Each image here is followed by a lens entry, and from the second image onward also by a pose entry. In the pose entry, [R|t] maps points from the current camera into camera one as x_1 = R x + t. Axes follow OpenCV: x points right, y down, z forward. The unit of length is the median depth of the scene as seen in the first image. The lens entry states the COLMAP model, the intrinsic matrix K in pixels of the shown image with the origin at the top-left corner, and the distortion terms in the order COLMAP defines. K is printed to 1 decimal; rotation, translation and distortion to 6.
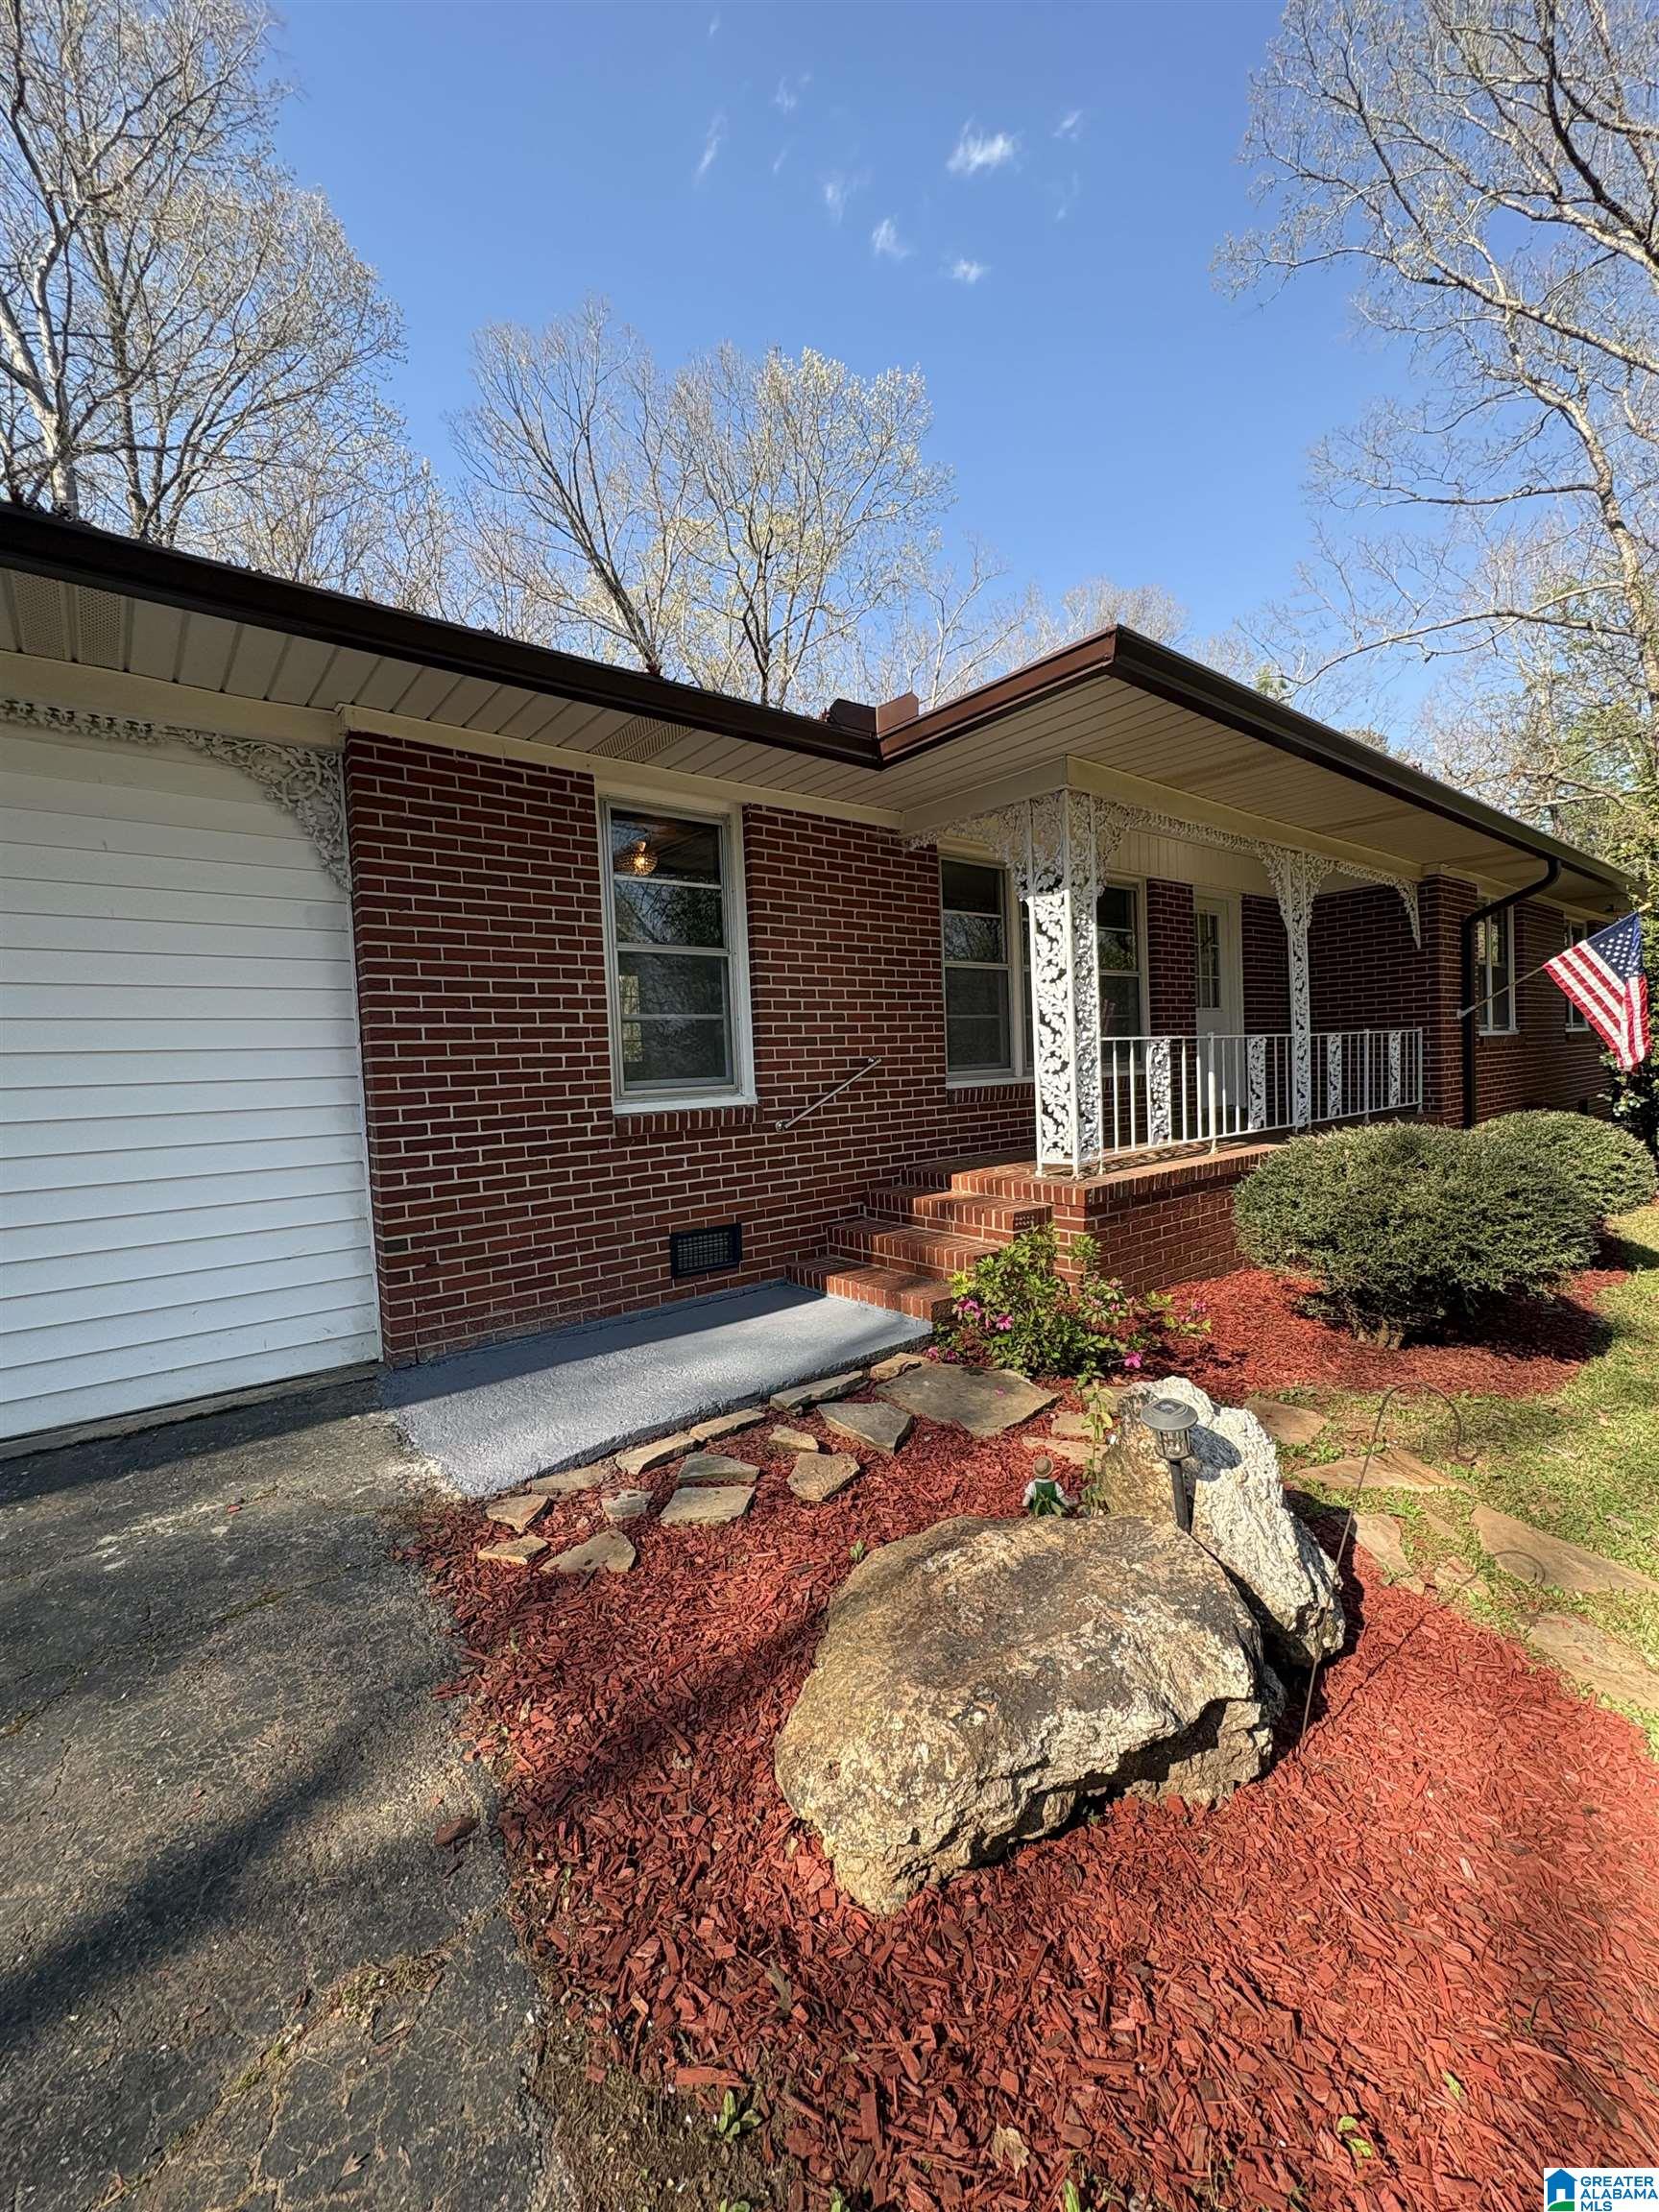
lens RADIAL K [[885.0, 0, 832.4], [0, 885.0, 1104.0], [0, 0, 1]] dist [0.001113, 0.000027]
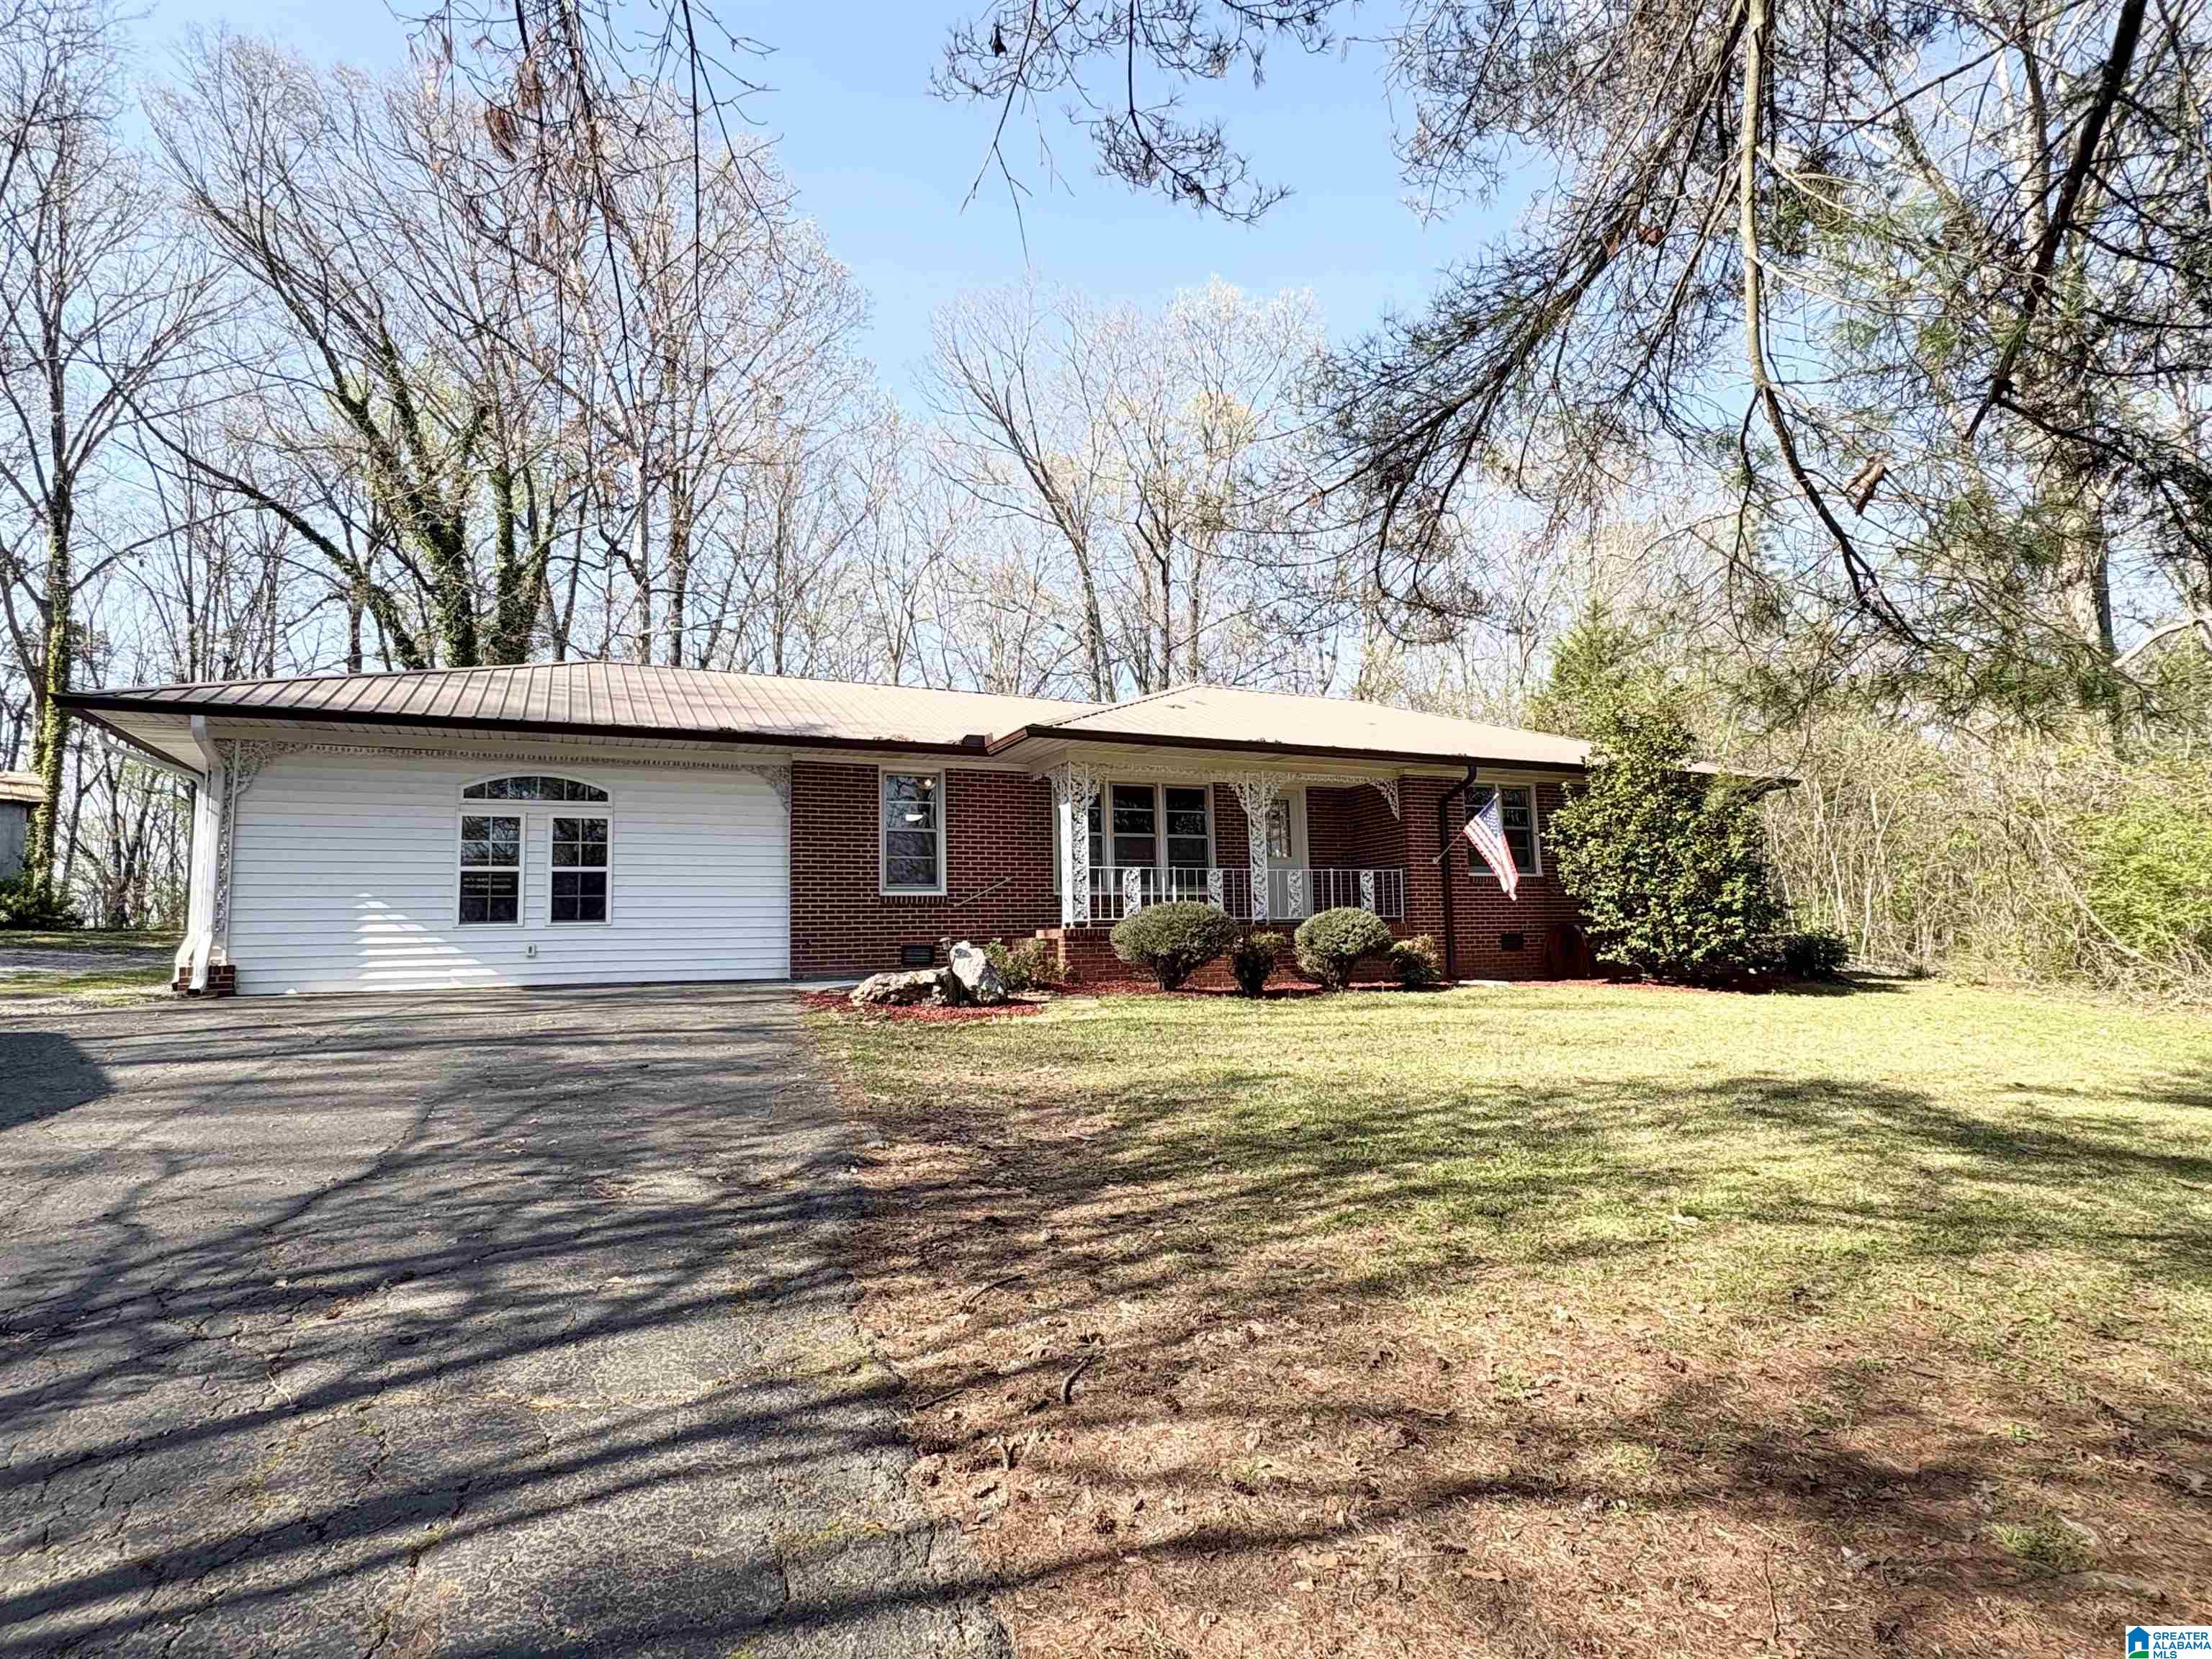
lens RADIAL K [[1134.9, 0, 1106.0], [0, 1134.9, 829.5], [0, 0, 1]] dist [-0.000574, -0.000013]
pose [[0.972343, -0.005617, -0.233490, 1.006623], [-0.028283, 0.989522, -0.141587, 0.236271], [0.231839, 0.144275, 0.961996, -1.765347]]
